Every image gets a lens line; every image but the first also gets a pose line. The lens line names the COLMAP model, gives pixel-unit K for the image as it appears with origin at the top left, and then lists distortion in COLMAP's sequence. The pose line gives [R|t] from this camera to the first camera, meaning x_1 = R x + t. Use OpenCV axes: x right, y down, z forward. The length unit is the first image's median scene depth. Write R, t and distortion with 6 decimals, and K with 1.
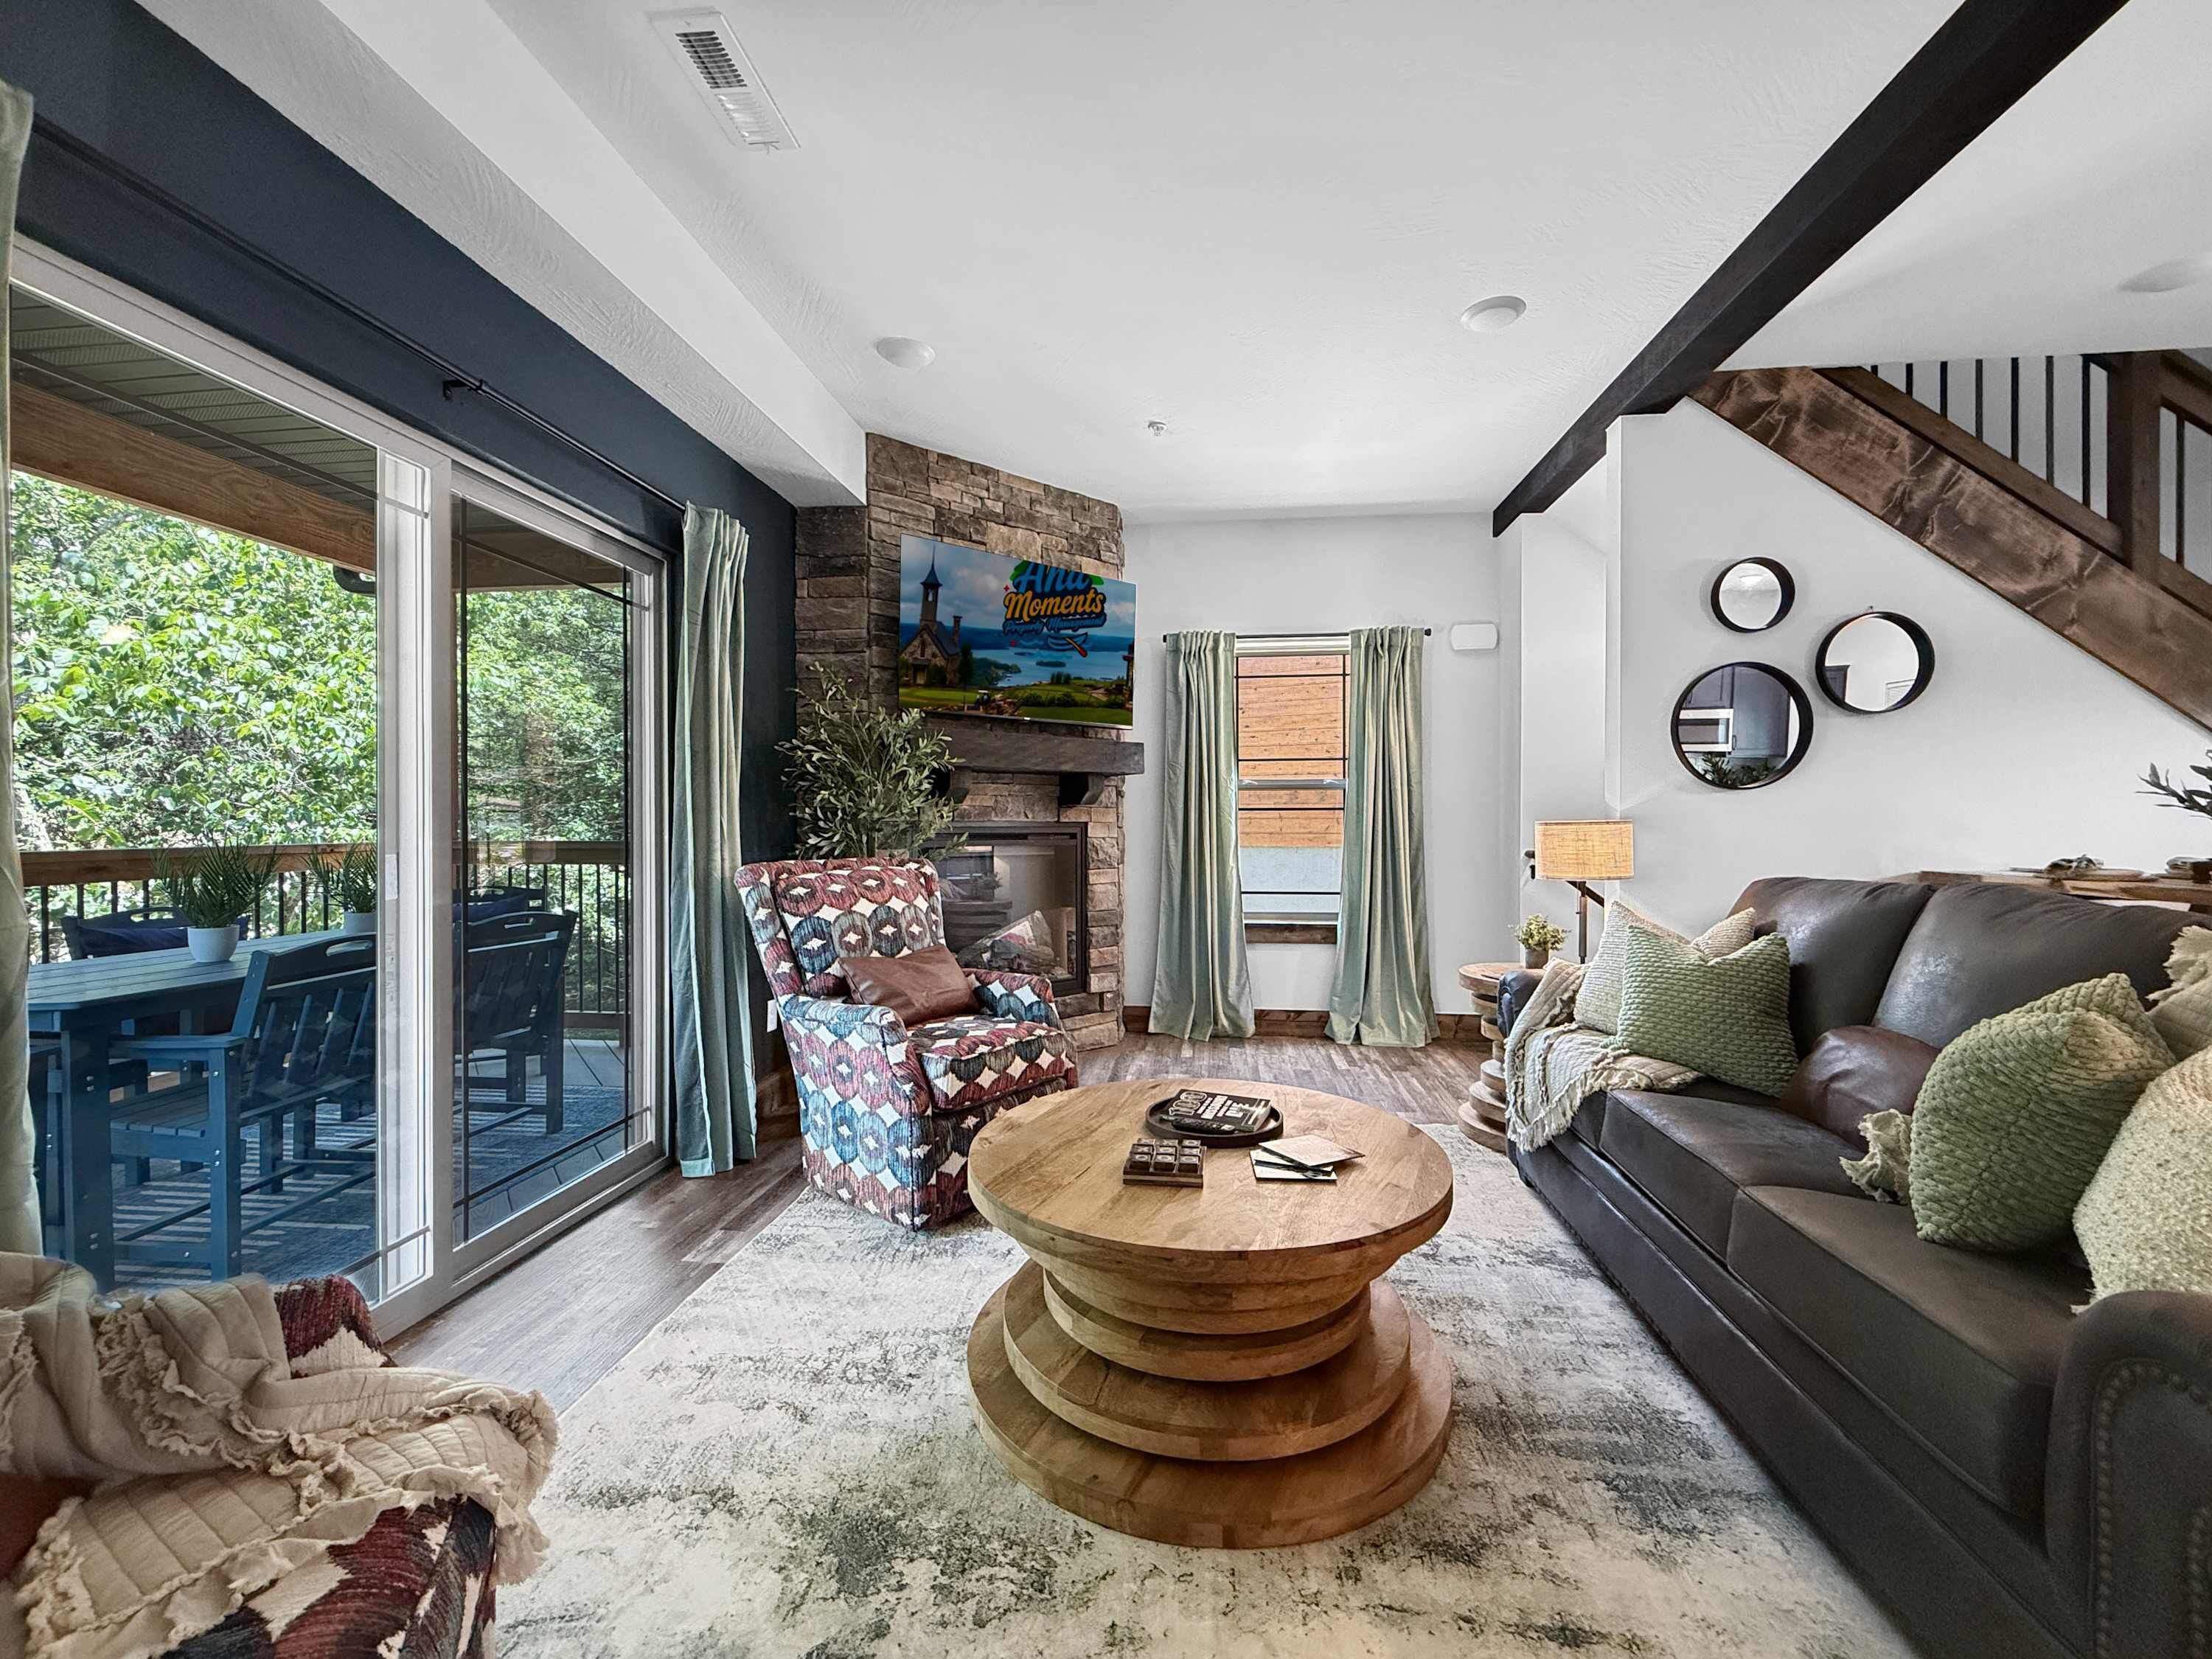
lens RADIAL K [[1047.8, 0, 1106.0], [0, 1047.8, 829.5], [0, 0, 1]] dist [0.000006, 0.000053]
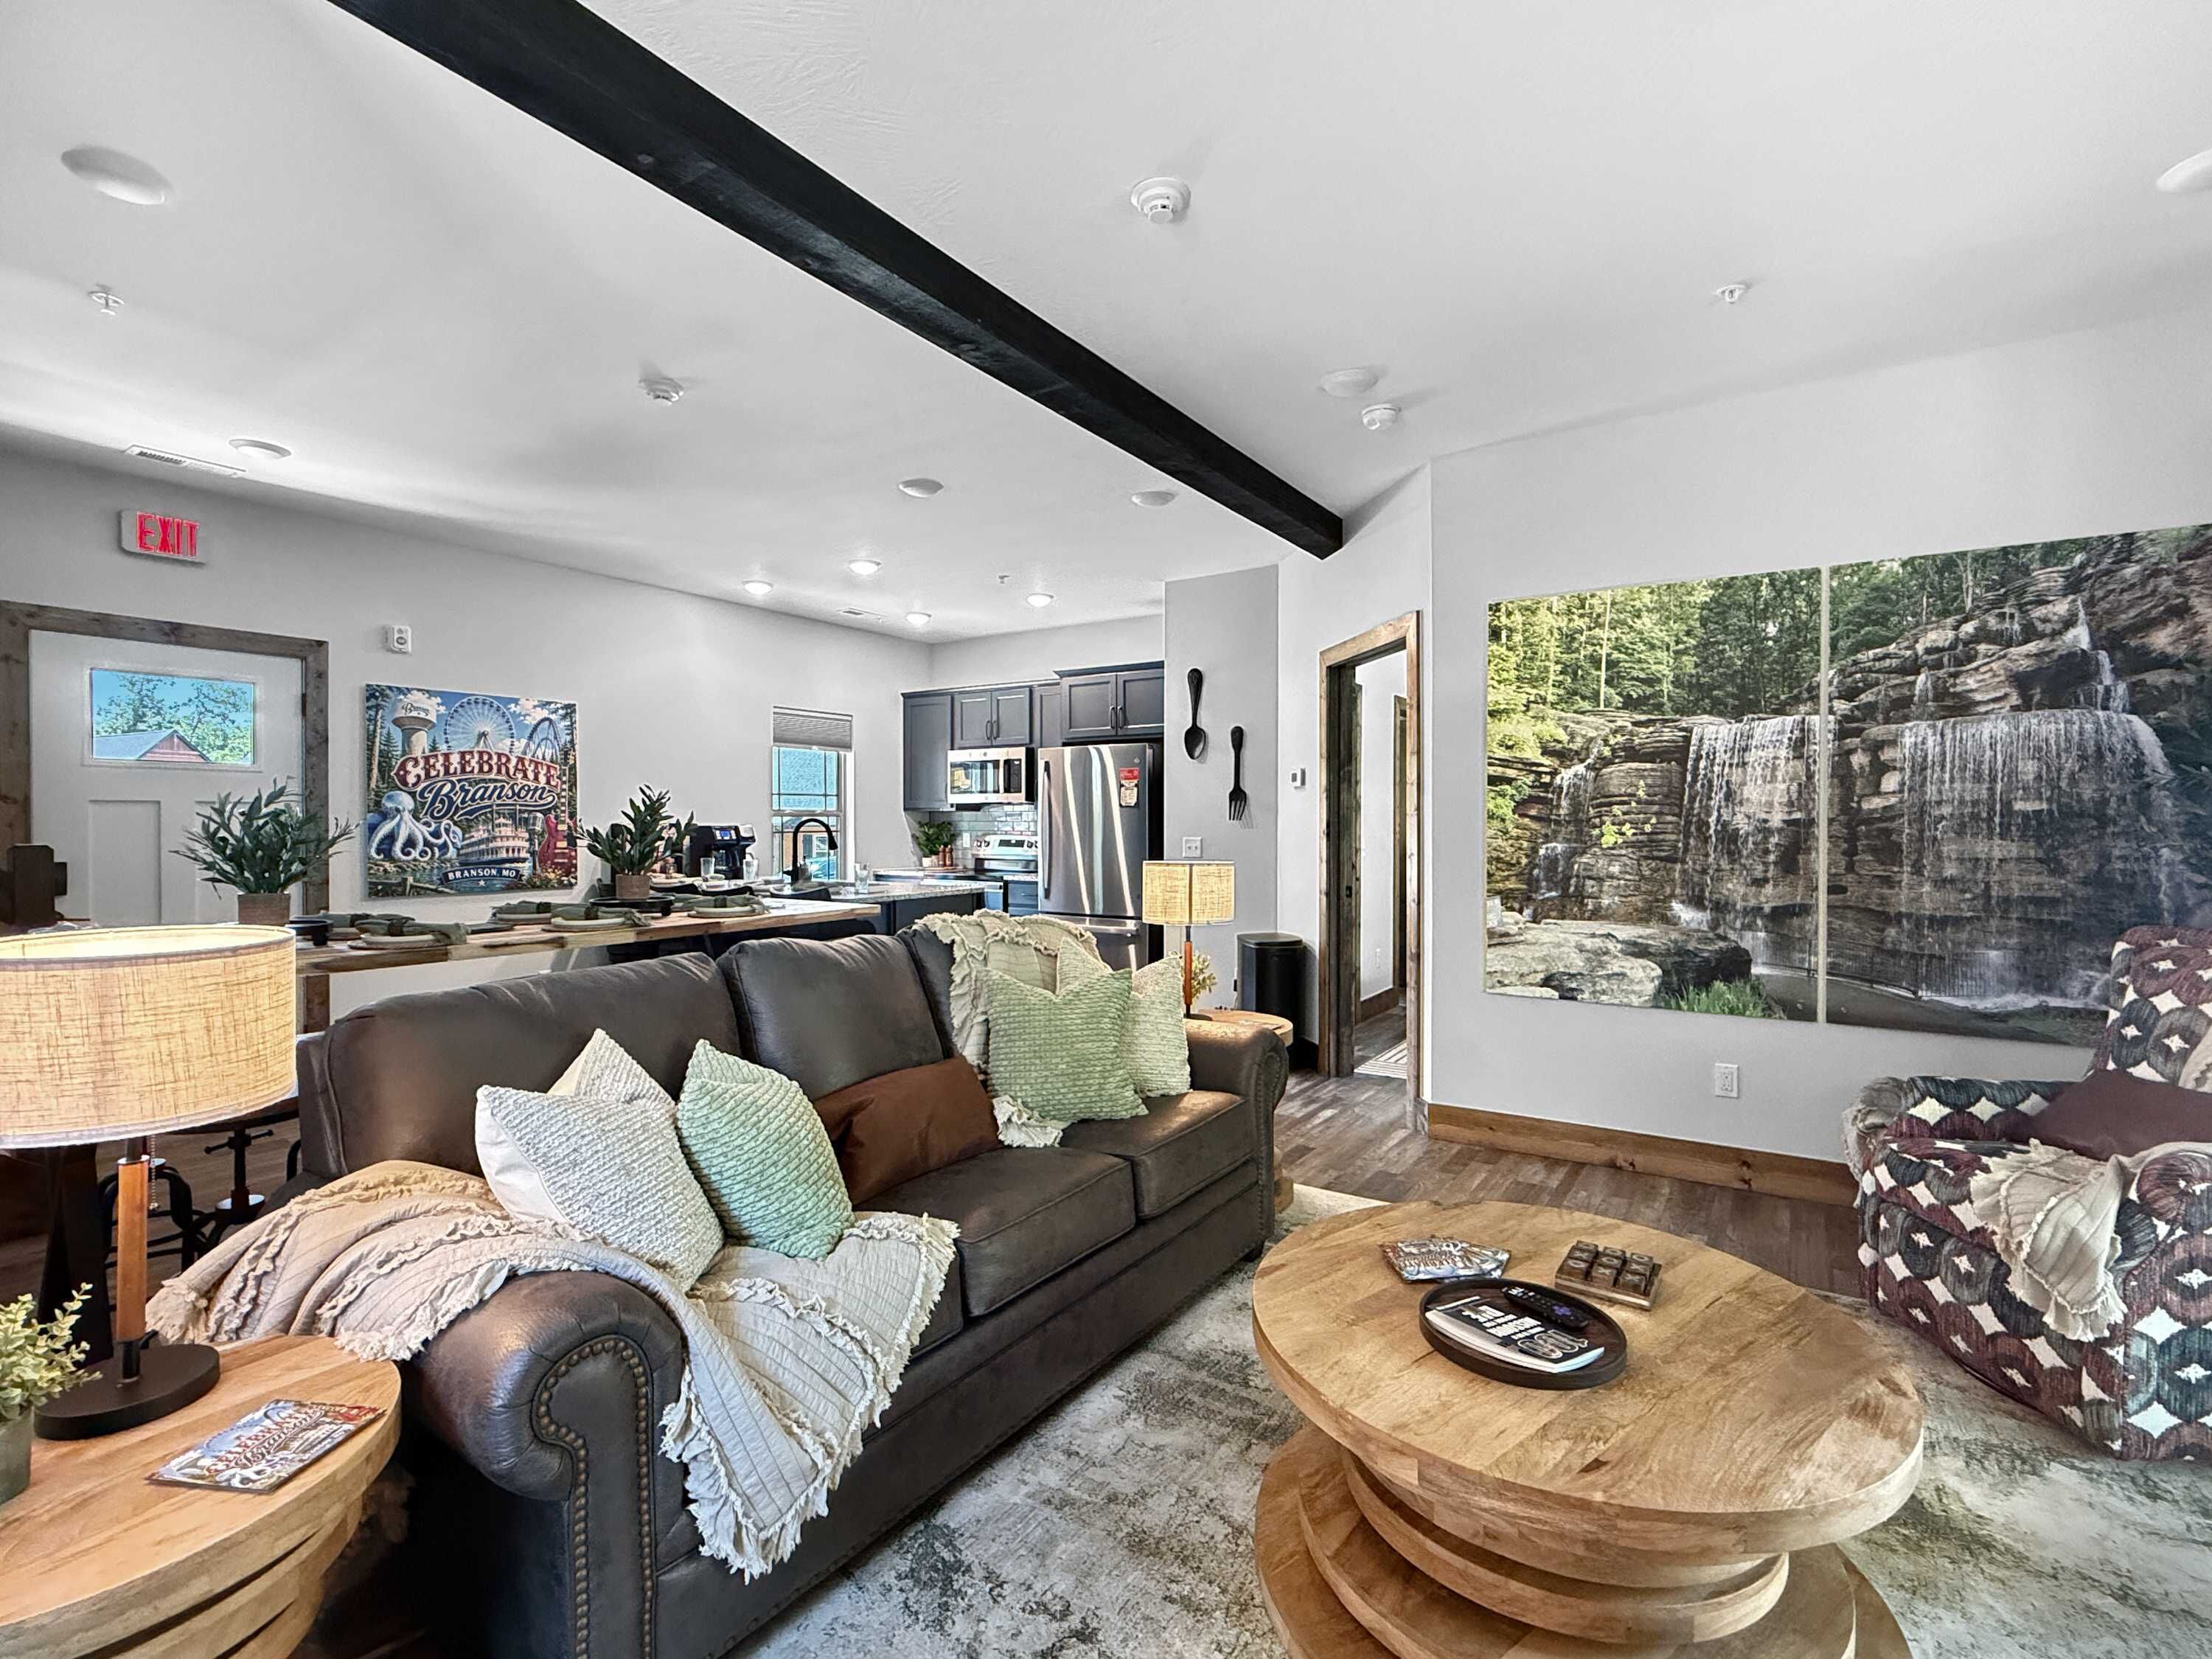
lens RADIAL K [[1047.8, 0, 1106.0], [0, 1047.8, 829.5], [0, 0, 1]] dist [0.000006, 0.000053]
pose [[-0.898791, -0.001502, 0.438376, 0.044435], [0.001181, 0.999982, 0.005849, -0.058304], [-0.438377, 0.005775, -0.898773, 1.688760]]
